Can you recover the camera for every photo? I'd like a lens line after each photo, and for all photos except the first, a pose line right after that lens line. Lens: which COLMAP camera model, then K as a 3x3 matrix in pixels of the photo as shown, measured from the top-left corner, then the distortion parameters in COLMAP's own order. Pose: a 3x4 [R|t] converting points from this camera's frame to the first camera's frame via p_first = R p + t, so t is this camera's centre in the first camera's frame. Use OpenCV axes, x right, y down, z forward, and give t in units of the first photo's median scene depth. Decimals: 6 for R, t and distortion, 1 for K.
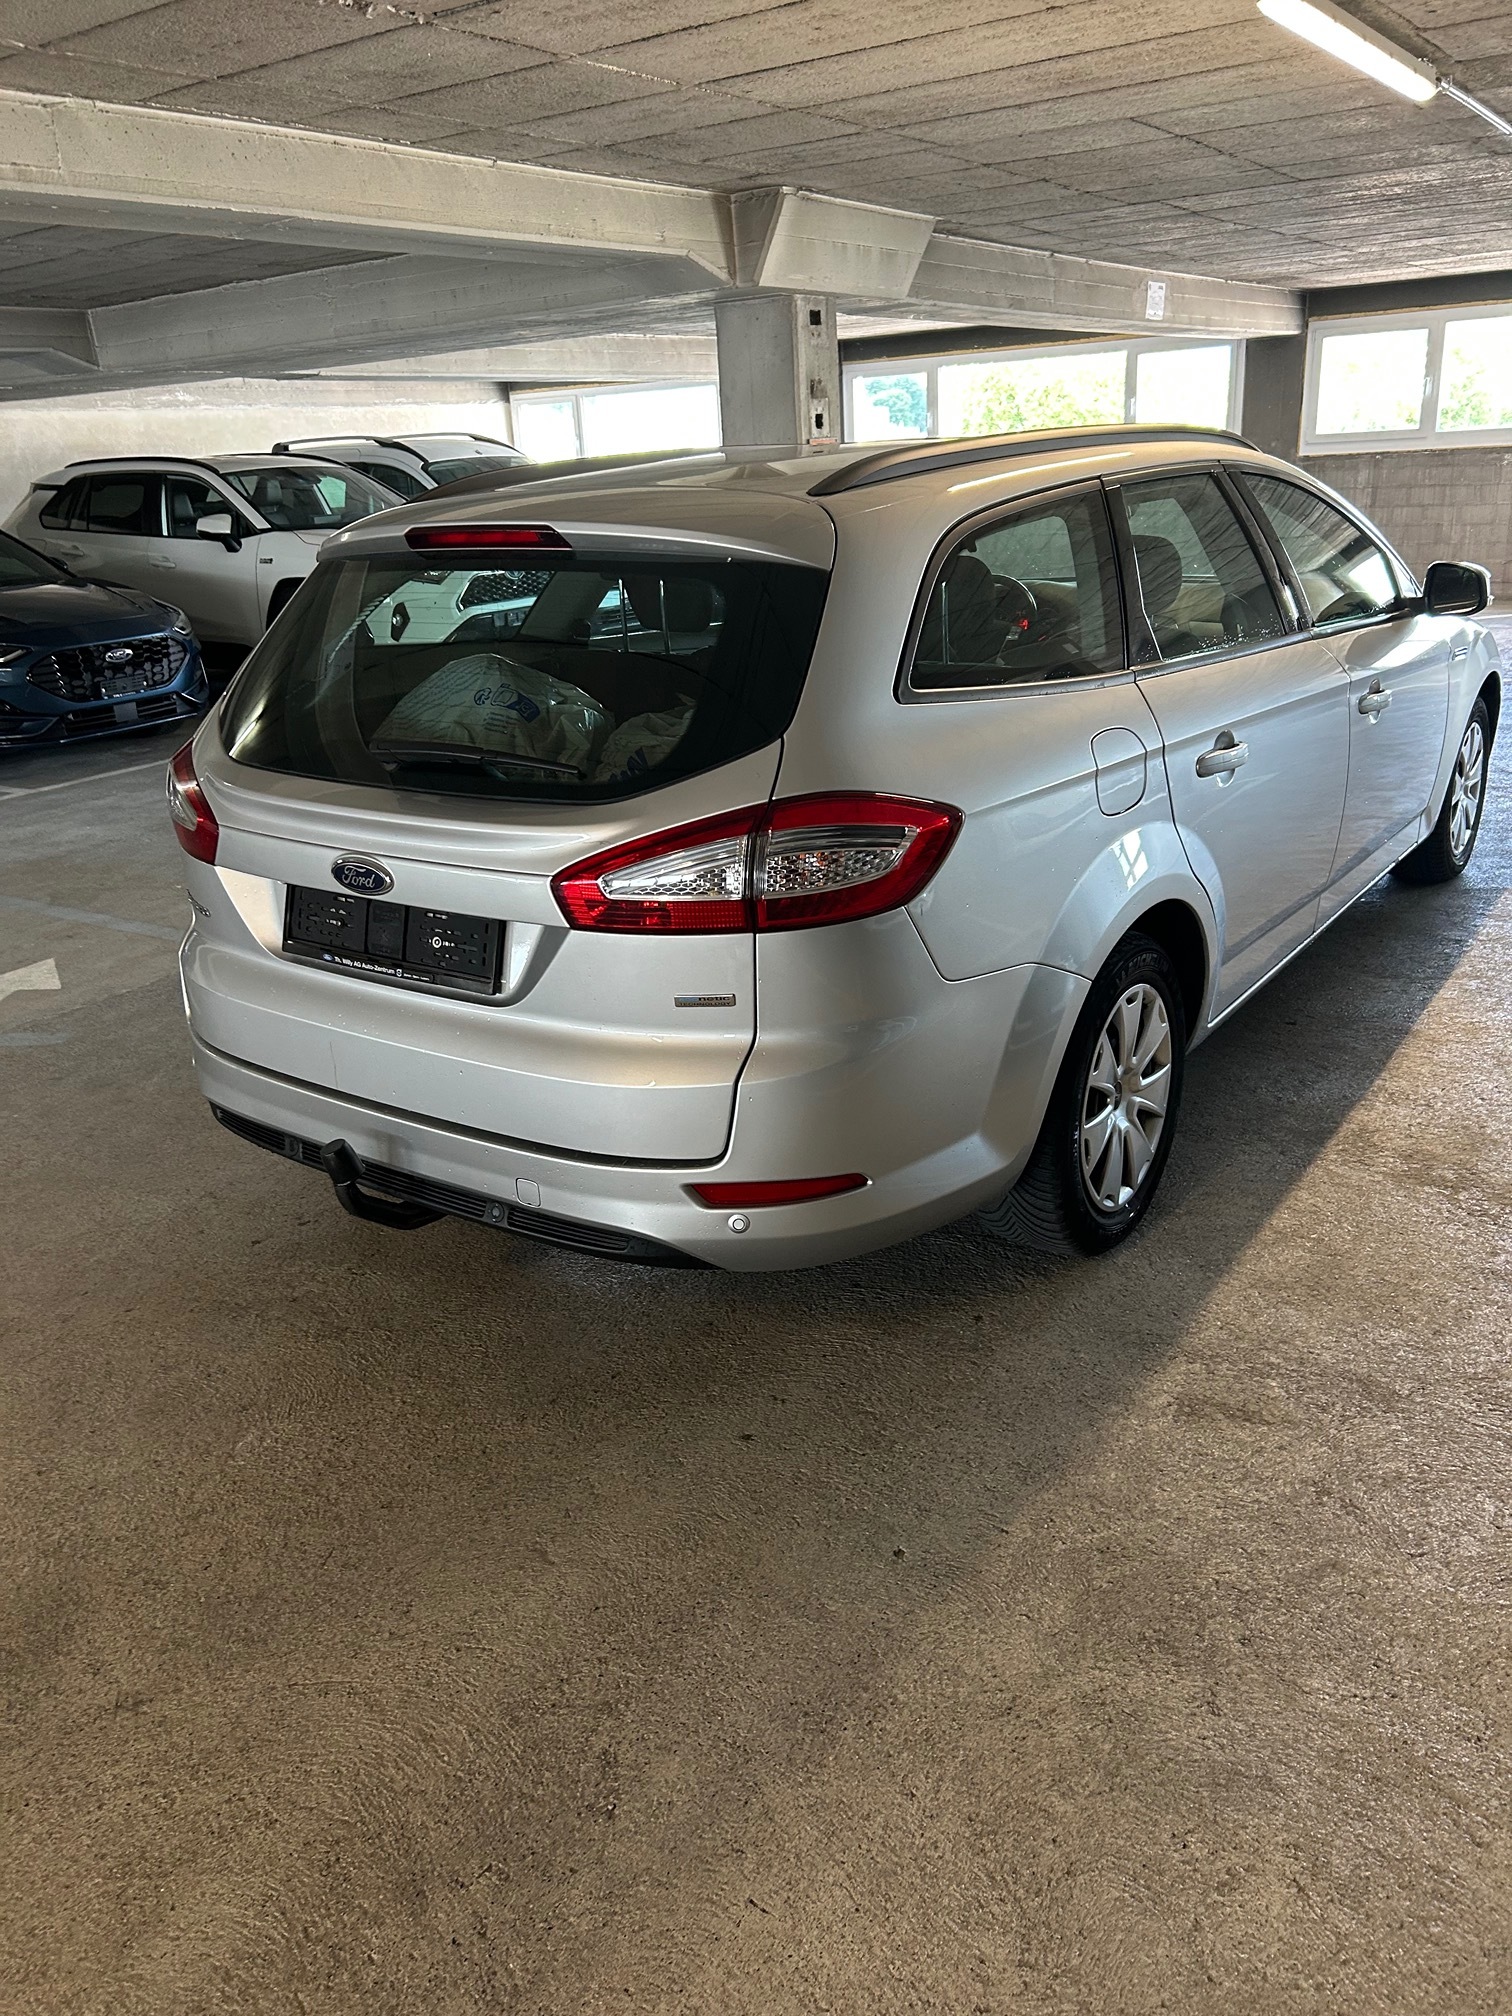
lens RADIAL K [[1516.0, 0, 742.9], [0, 1516.0, 1004.1], [0, 0, 1]] dist [0.044588, -0.055786]
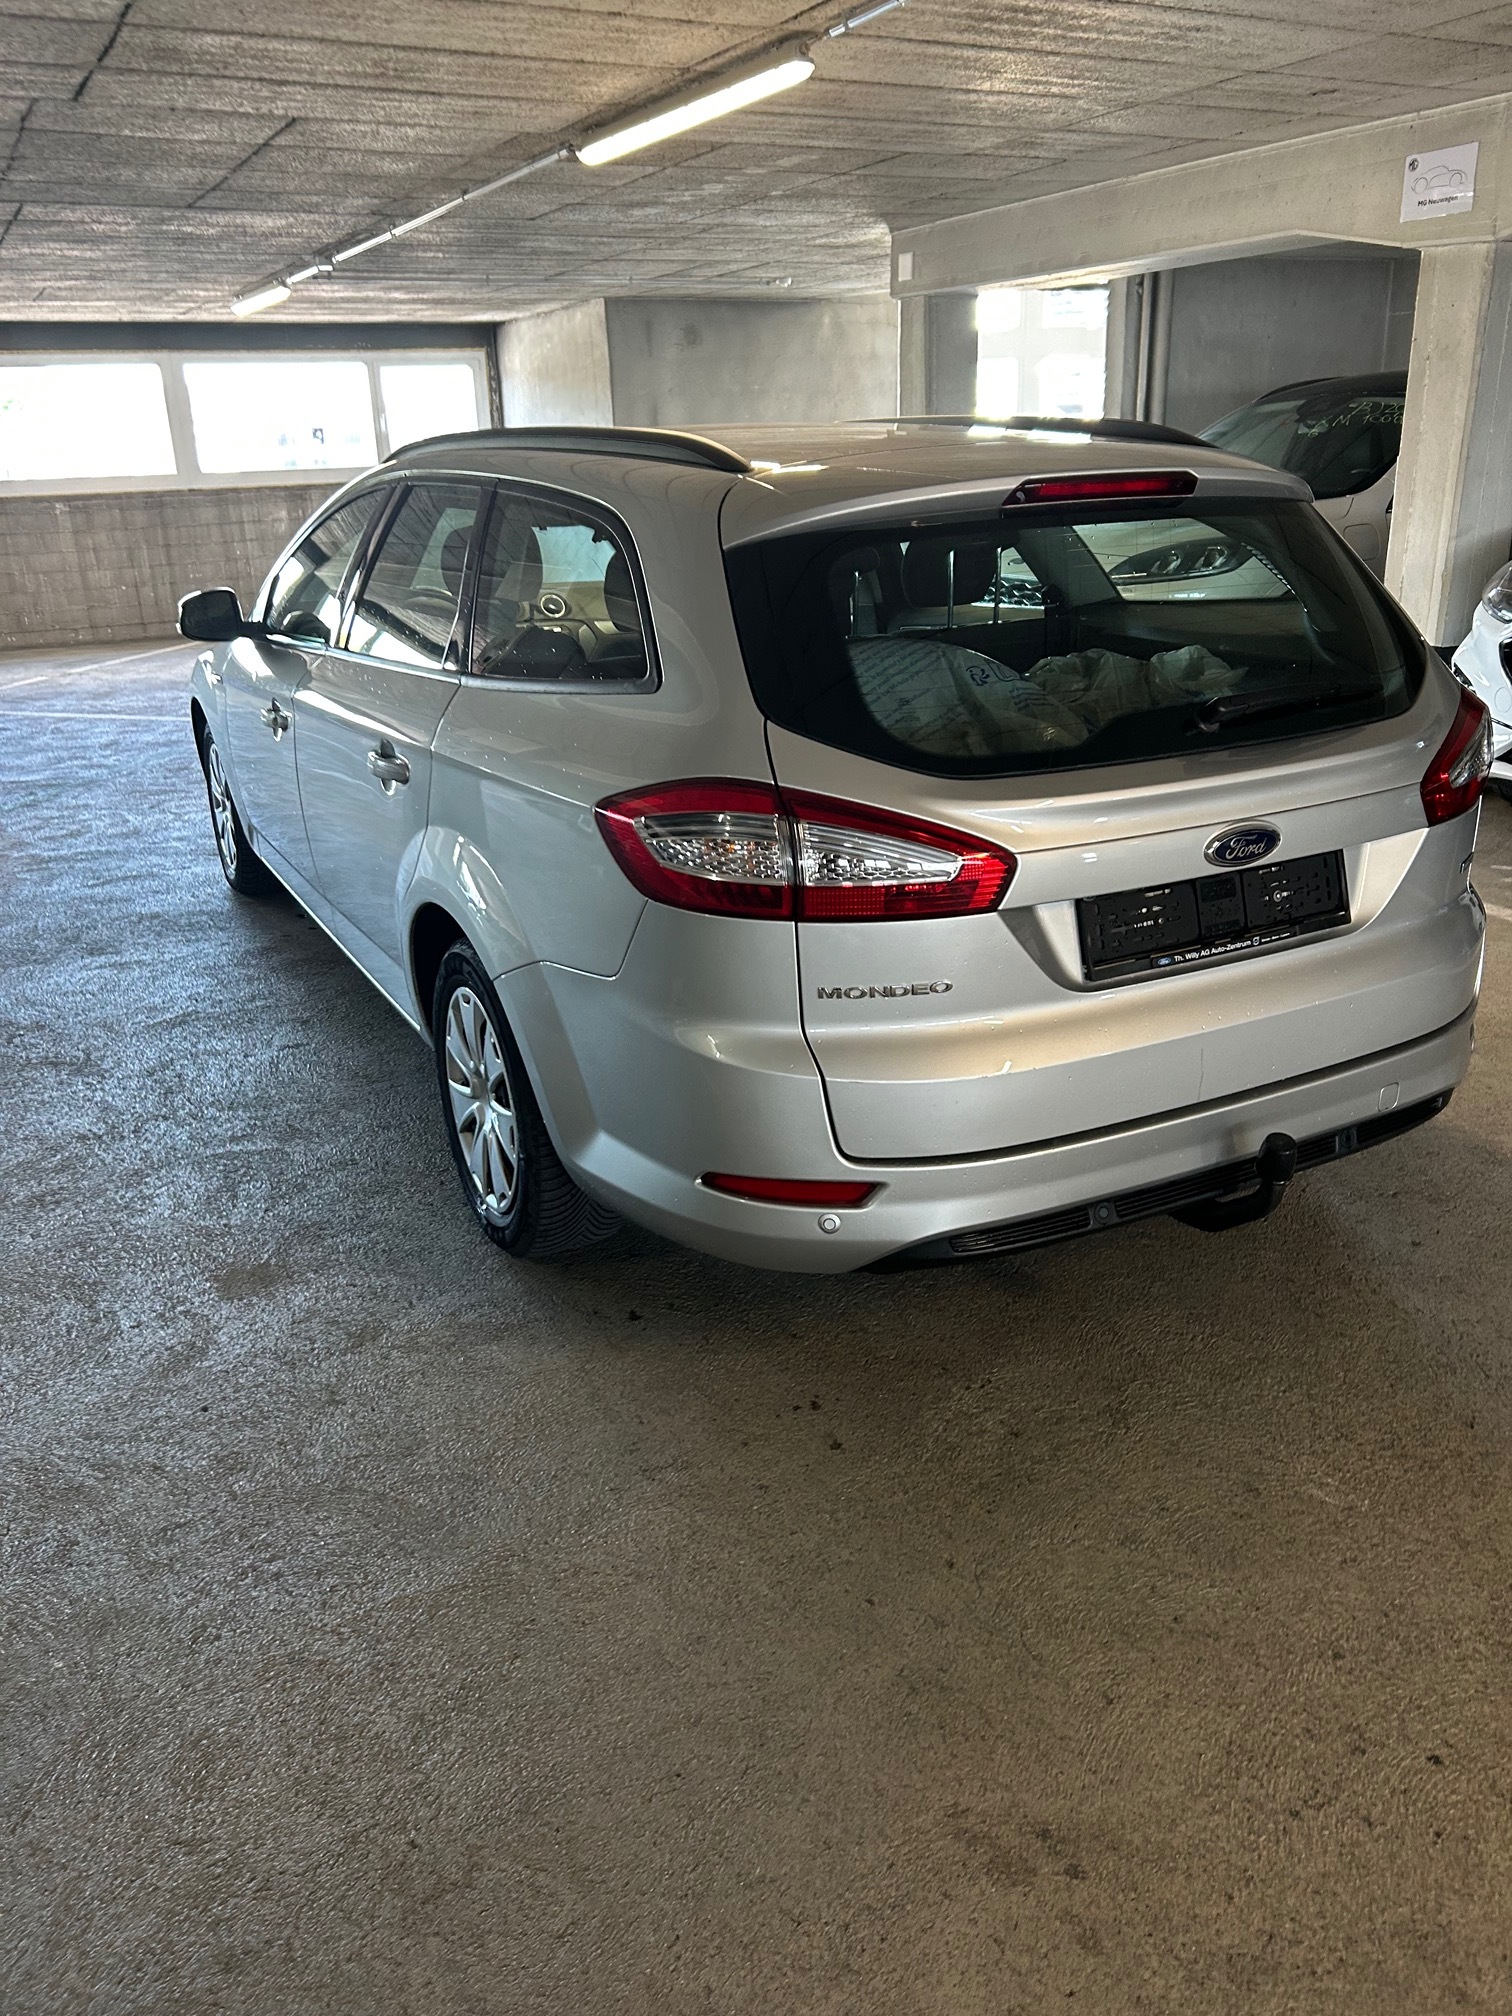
lens RADIAL K [[1516.0, 0, 742.9], [0, 1516.0, 1004.1], [0, 0, 1]] dist [0.044588, -0.055786]
pose [[0.442474, -0.270516, 0.855007, -0.602882], [0.308334, 0.941184, 0.138216, -0.107945], [-0.842109, 0.202470, 0.499859, 0.411150]]
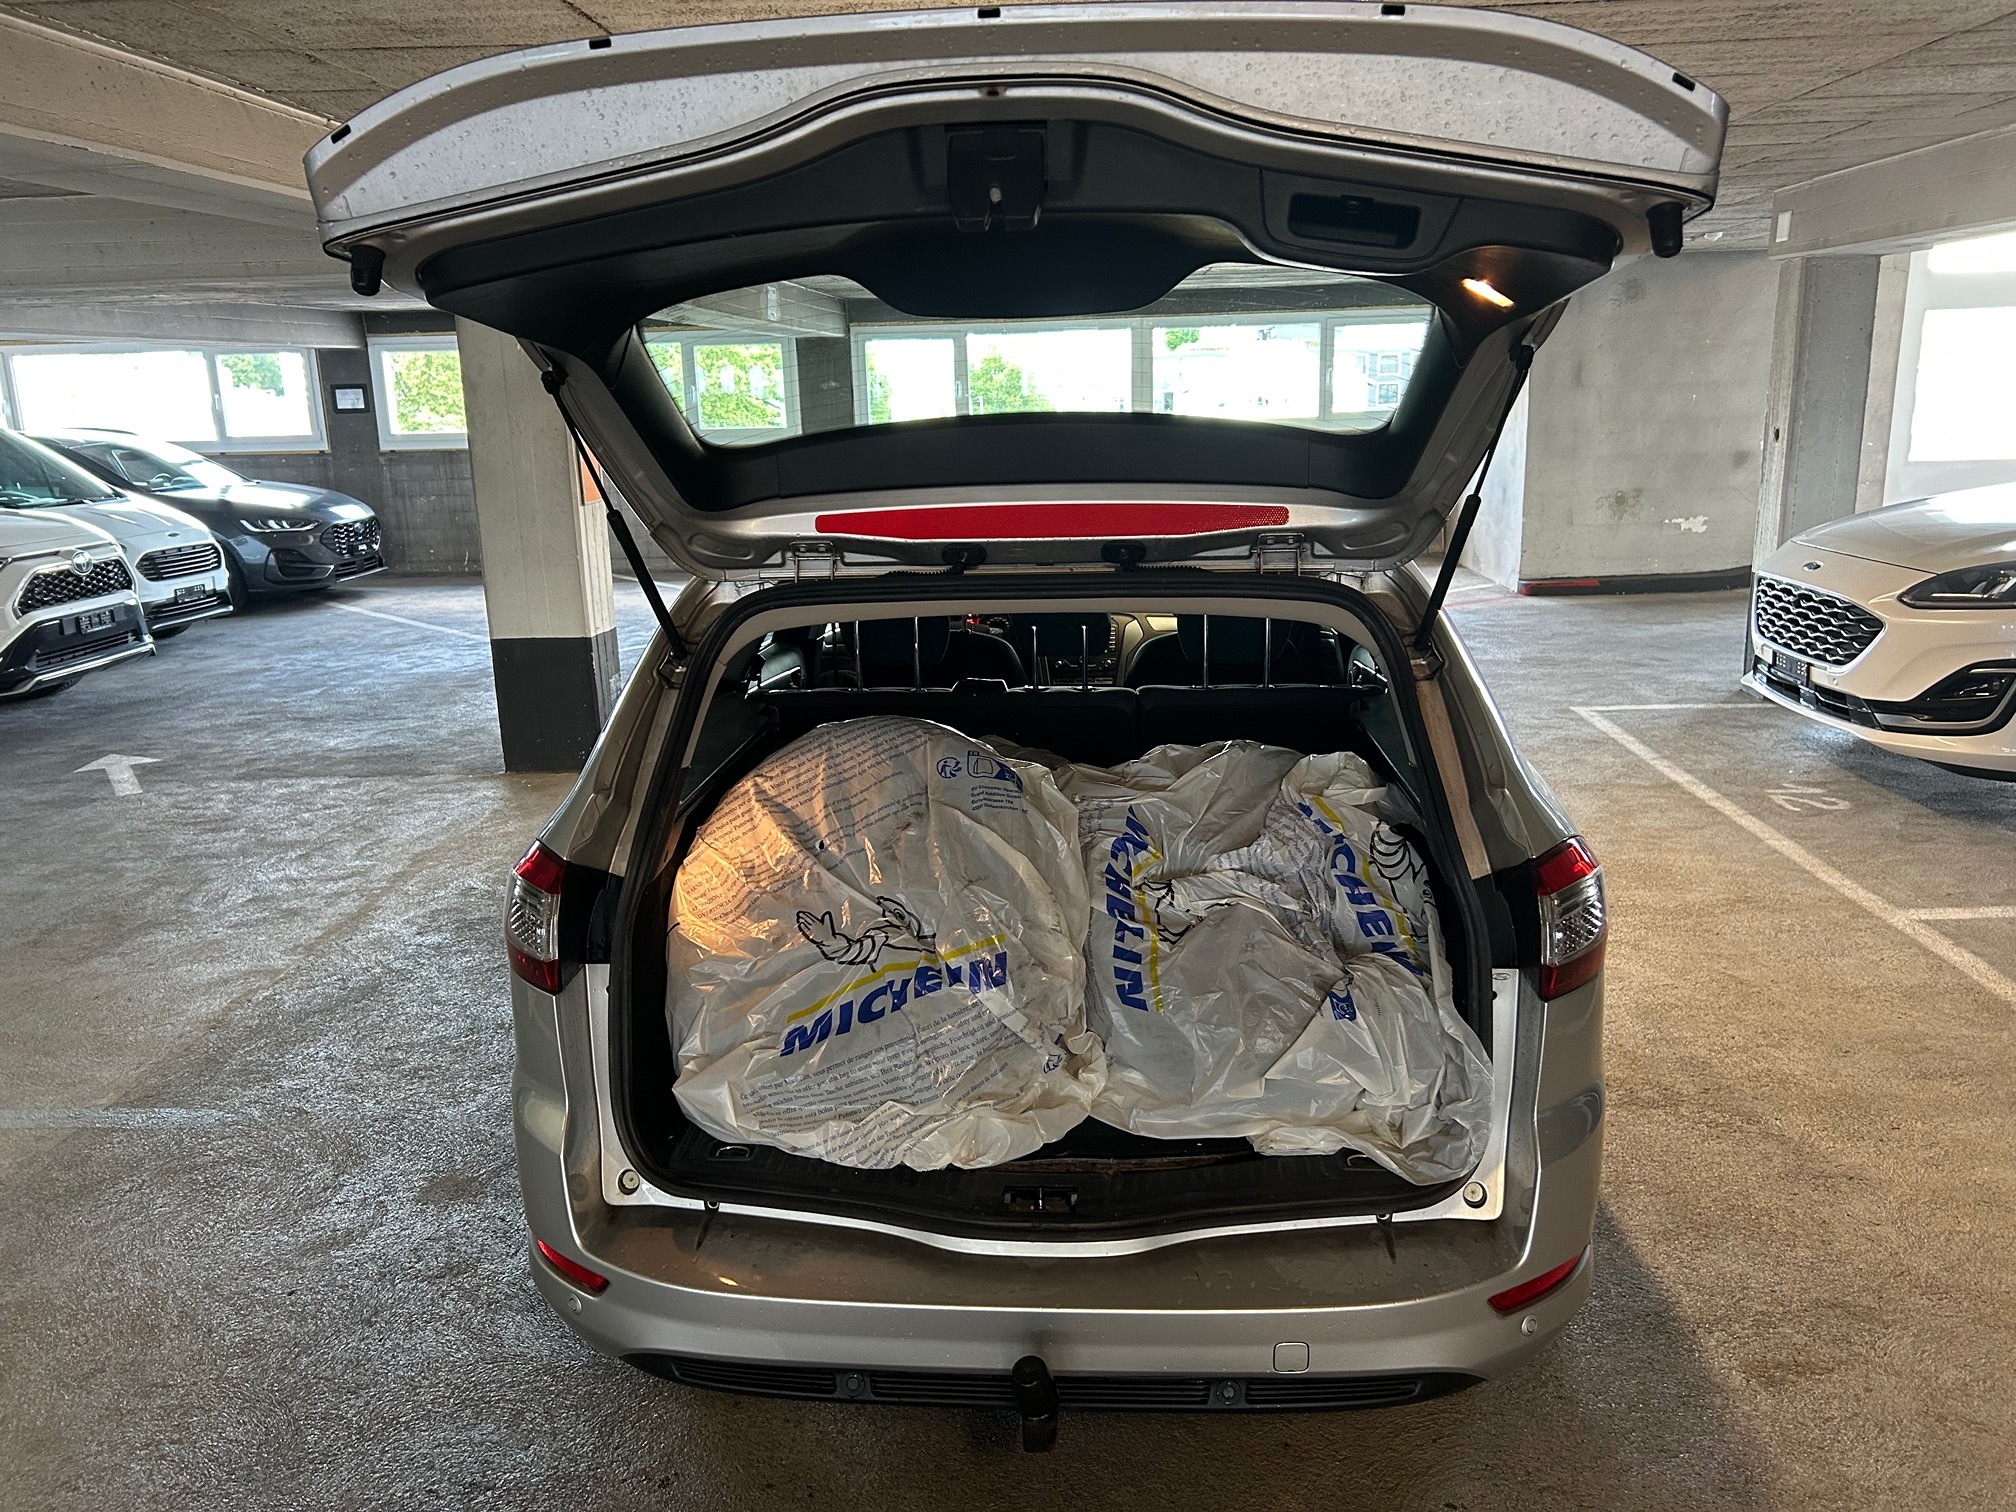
lens RADIAL K [[1516.0, 0, 1009.8], [0, 1516.0, 728.9], [0, 0, 1]] dist [0.044588, -0.055786]
pose [[0.846025, -0.084549, 0.526397, -0.338092], [0.161180, 0.981705, -0.101368, -0.075990], [-0.508196, 0.170604, 0.844175, 0.155520]]
